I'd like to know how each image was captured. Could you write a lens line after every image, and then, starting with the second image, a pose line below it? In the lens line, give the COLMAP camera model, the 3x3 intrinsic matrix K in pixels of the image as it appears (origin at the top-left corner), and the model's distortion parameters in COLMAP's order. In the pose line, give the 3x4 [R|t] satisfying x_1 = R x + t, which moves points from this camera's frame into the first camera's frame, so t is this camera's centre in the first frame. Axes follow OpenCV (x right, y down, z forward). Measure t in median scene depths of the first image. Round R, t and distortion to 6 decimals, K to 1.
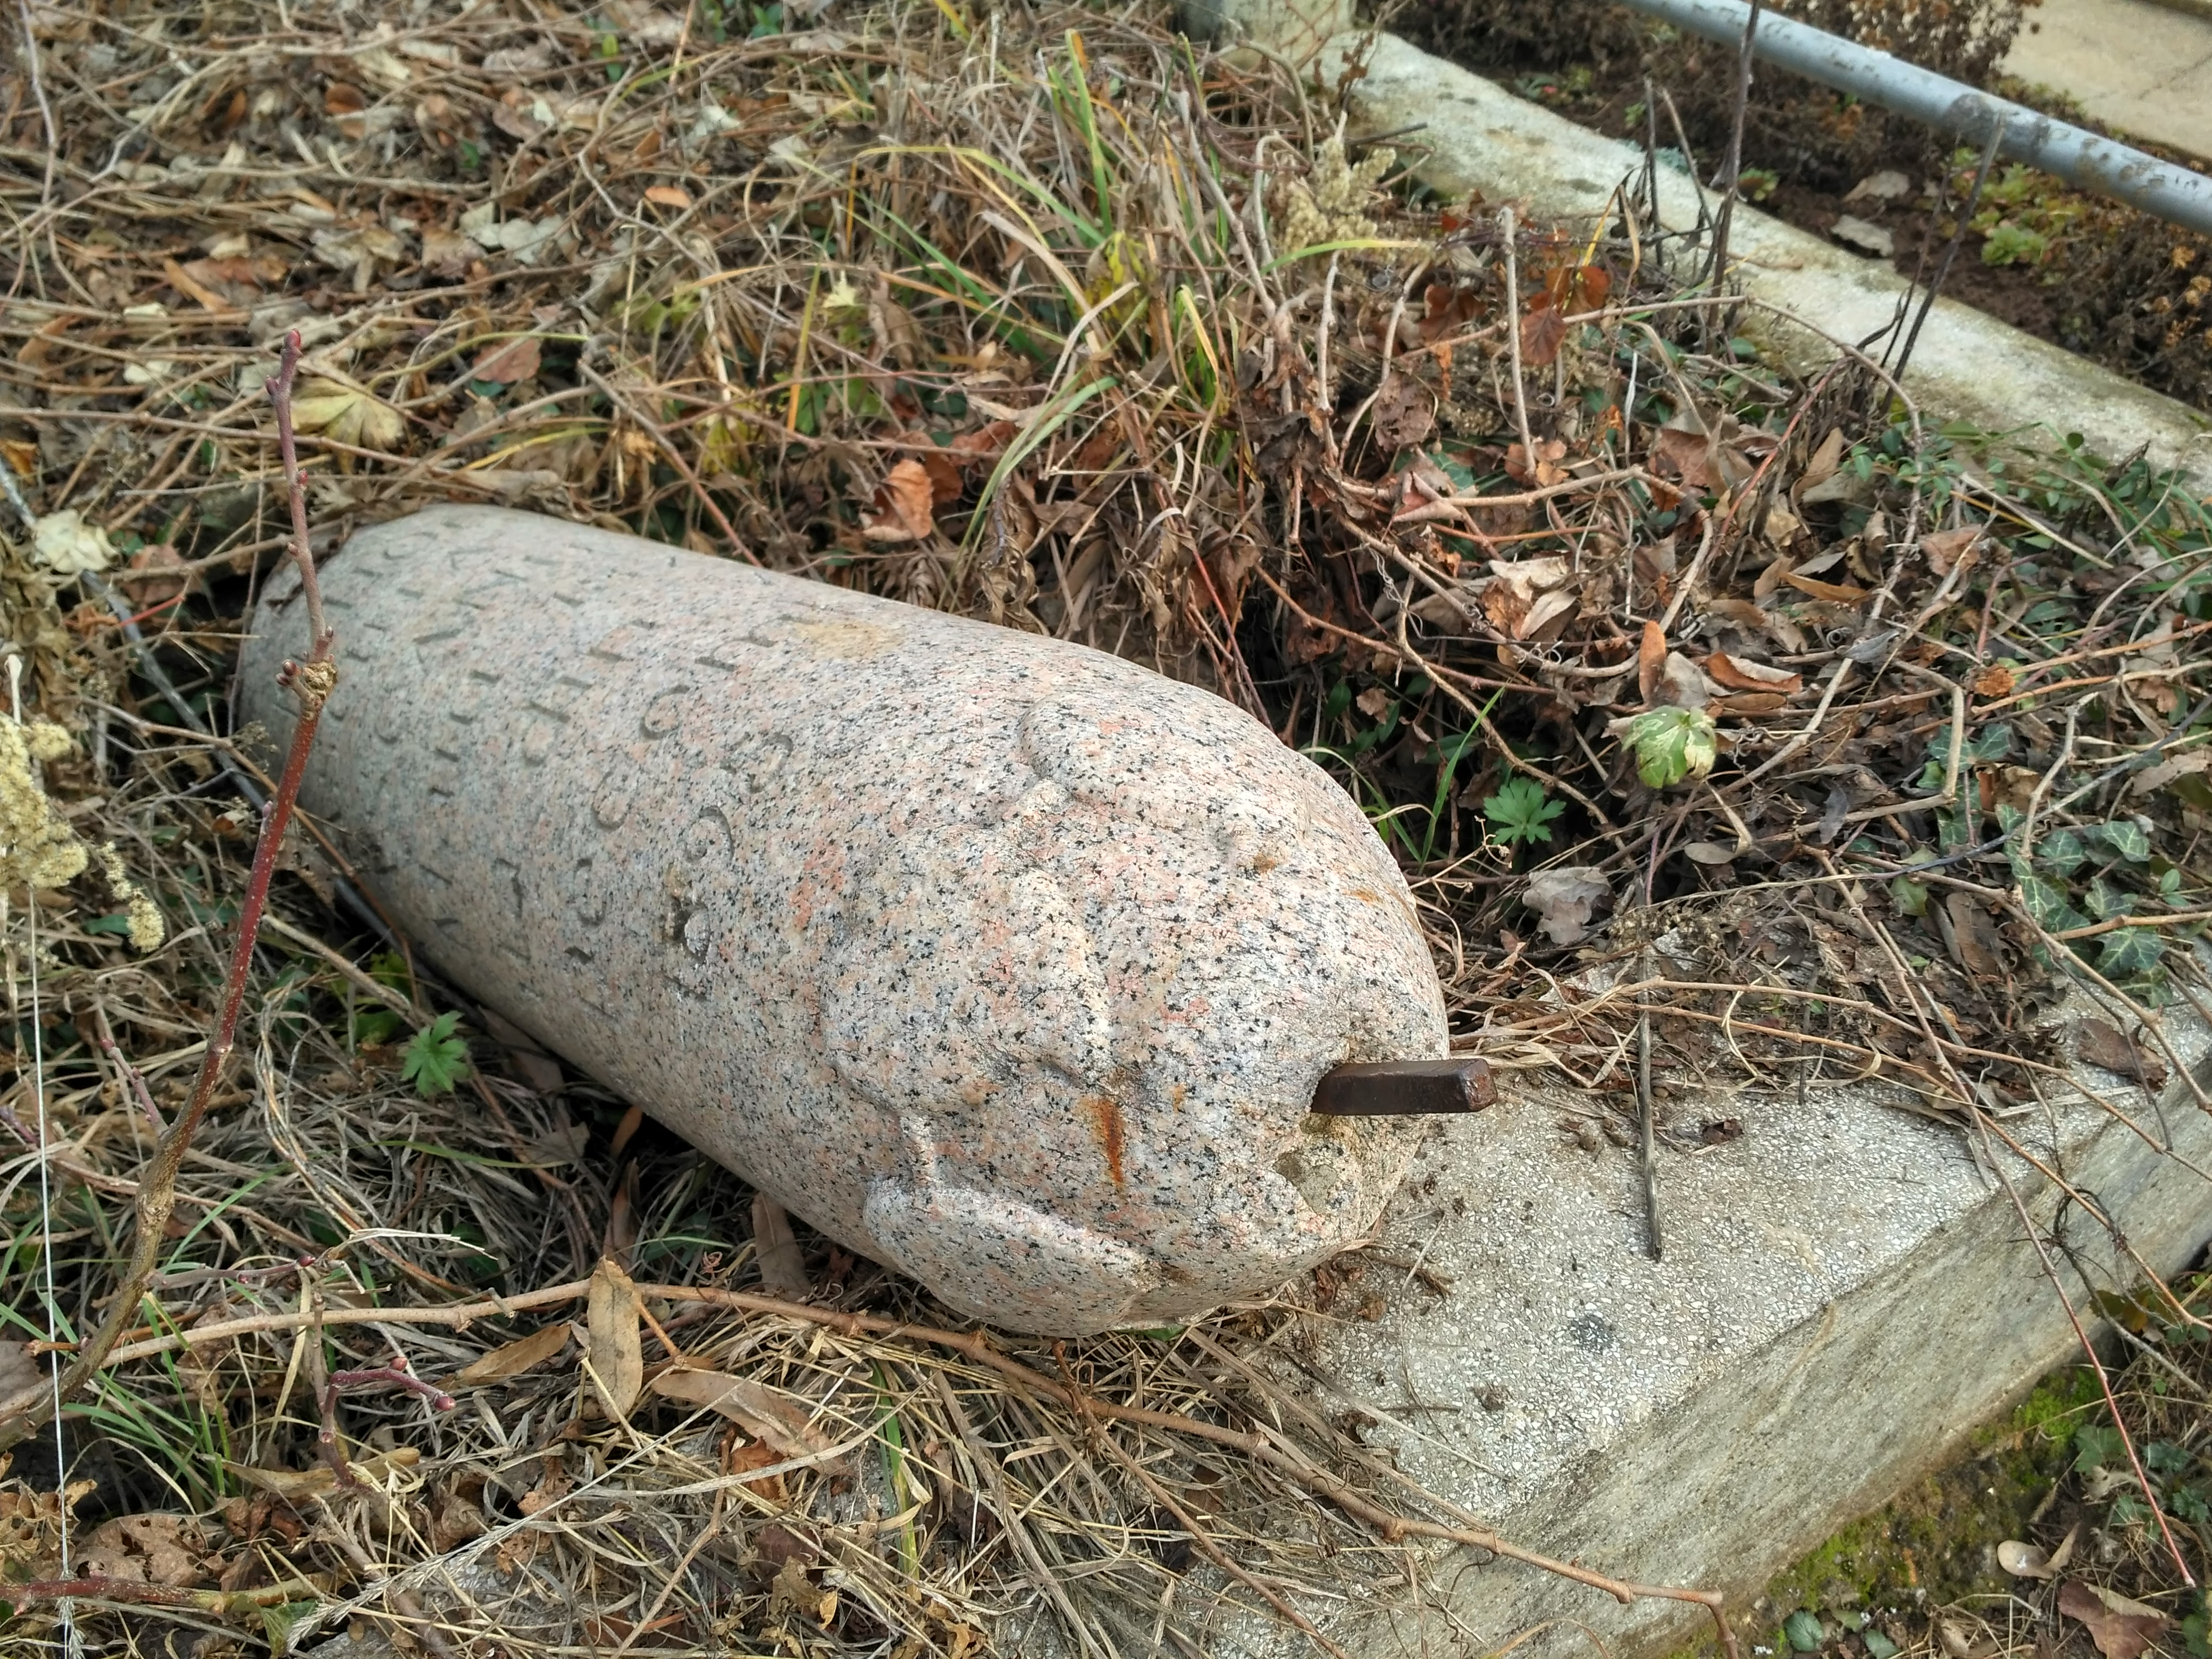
lens RADIAL K [[2019.6, 0, 1132.7], [0, 2019.6, 823.0], [0, 0, 1]] dist [0.179705, -0.480443]
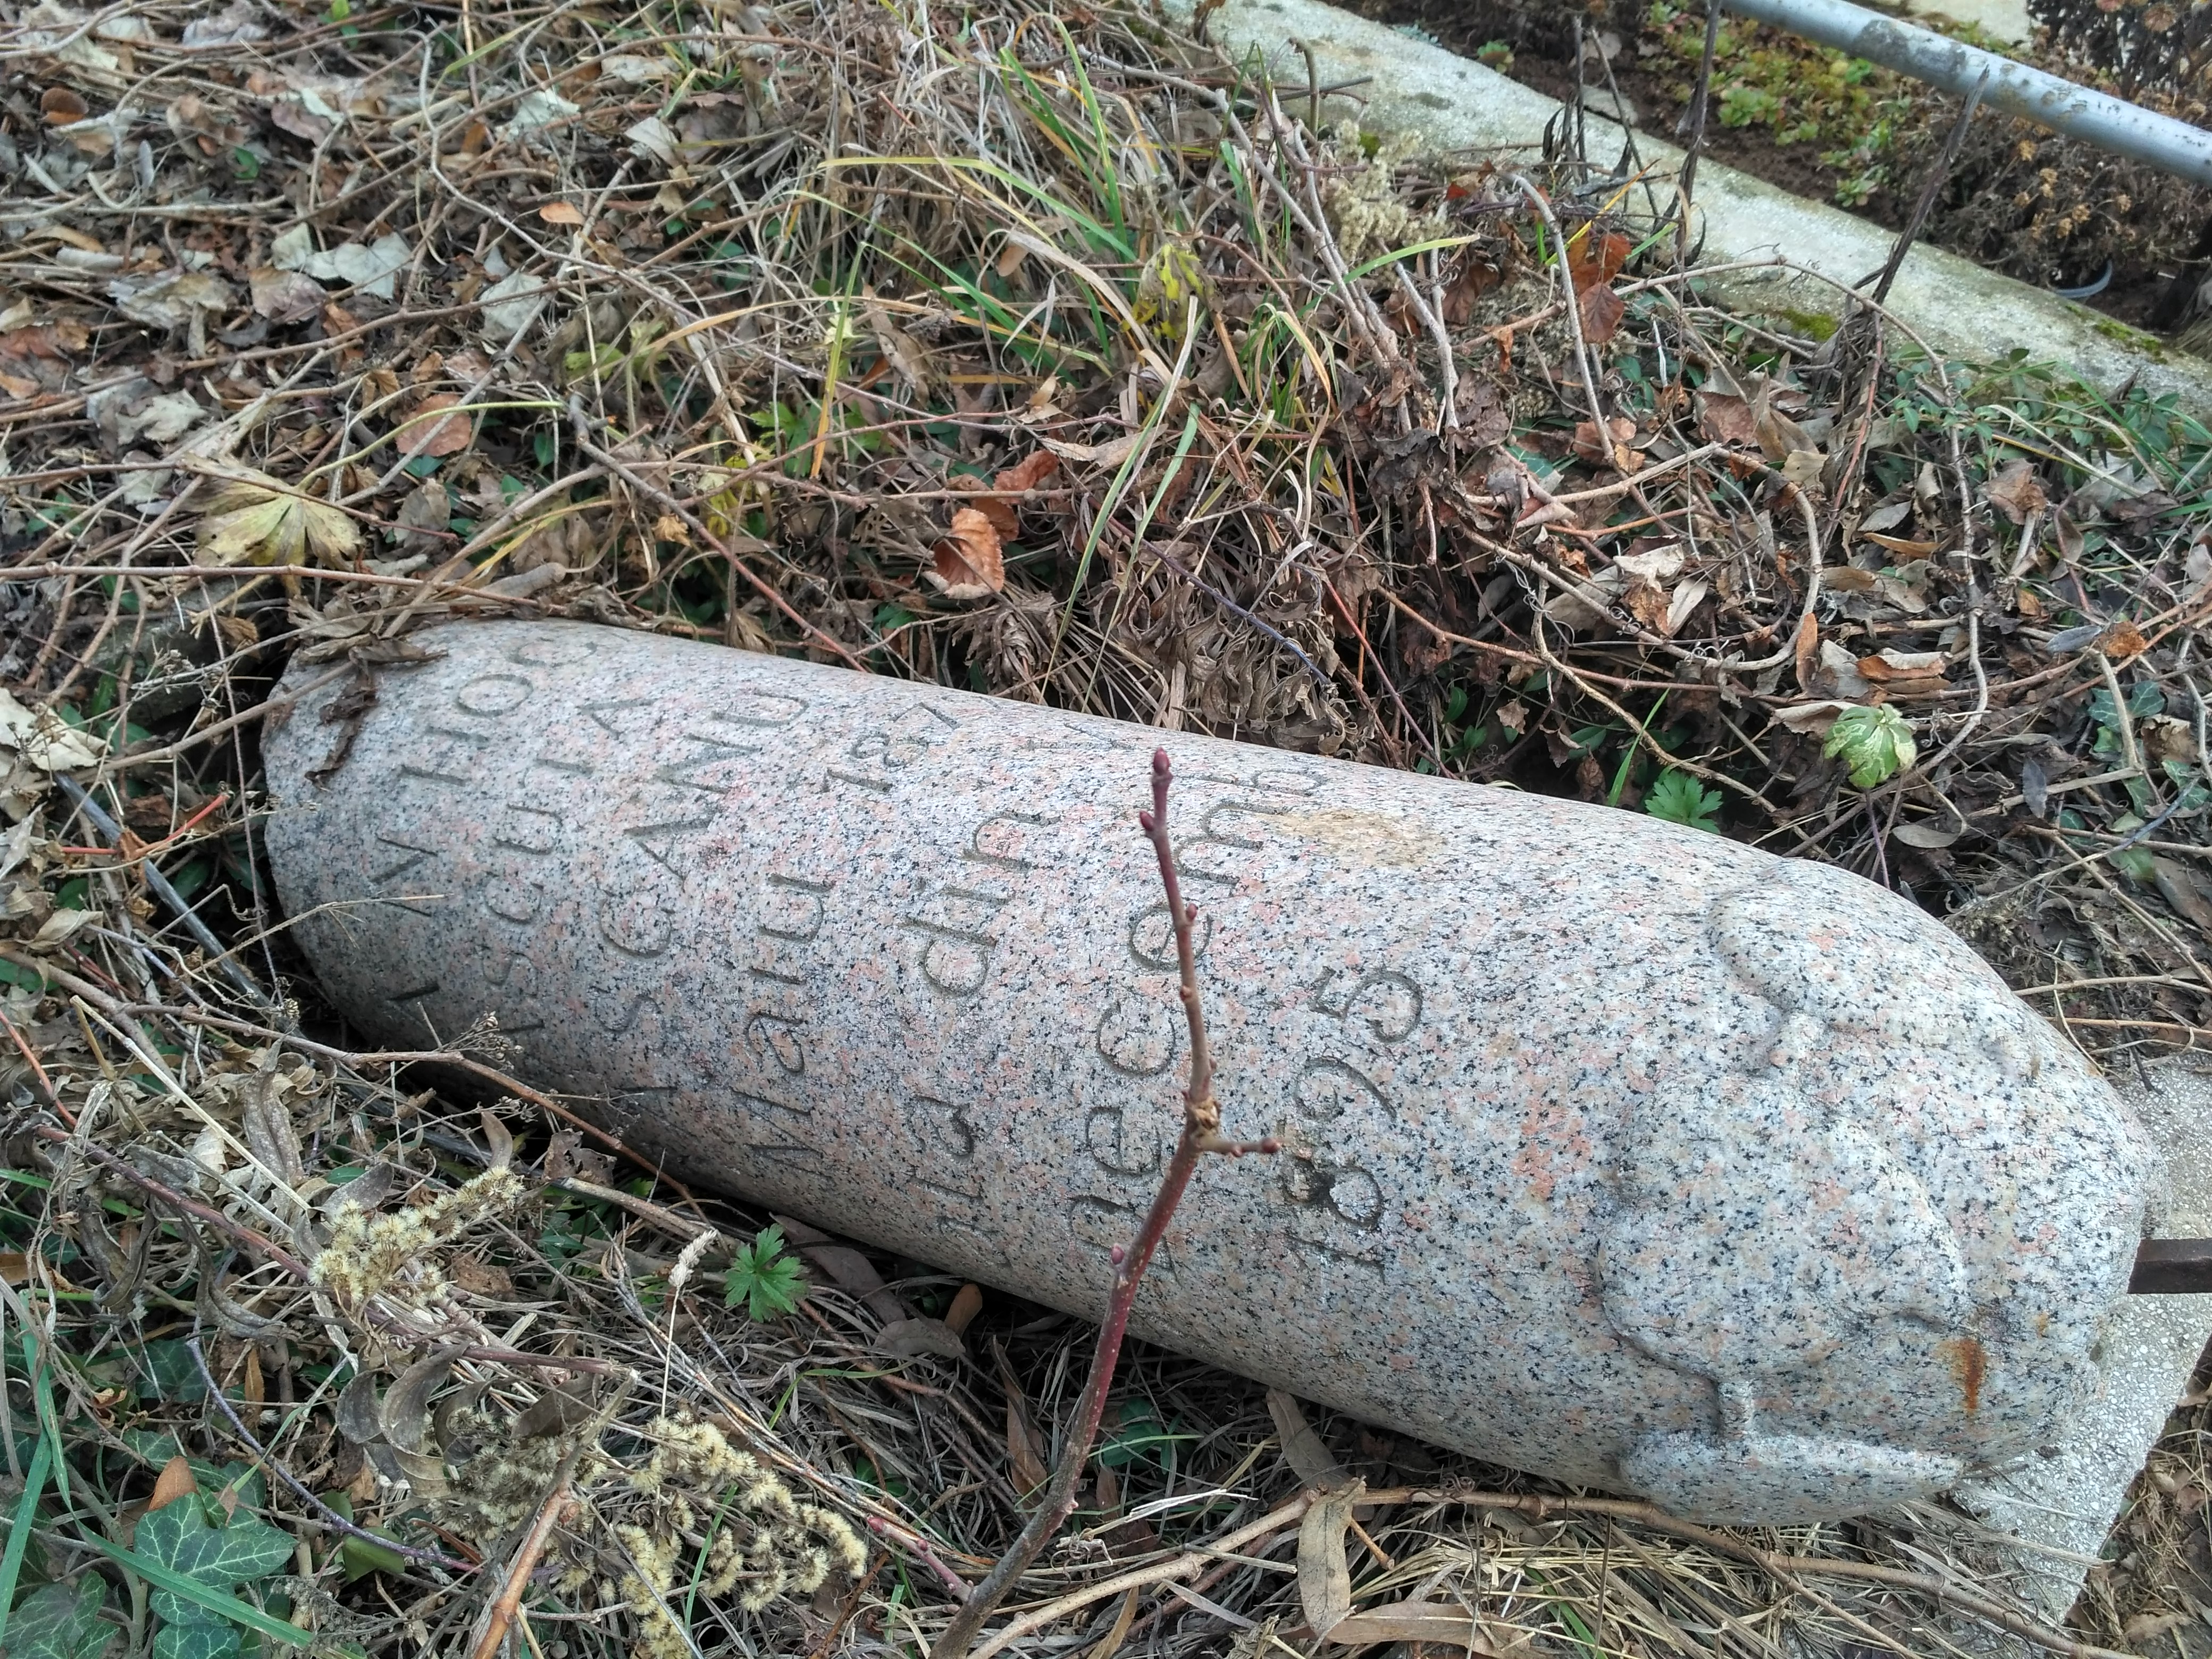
lens RADIAL K [[2021.1, 0, 1094.9], [0, 2021.1, 816.5], [0, 0, 1]] dist [0.099032, -0.243921]
pose [[0.954405, -0.162213, 0.250596, -0.360928], [0.134728, 0.983181, 0.123305, -0.170229], [-0.266383, -0.083921, 0.960207, 0.095869]]
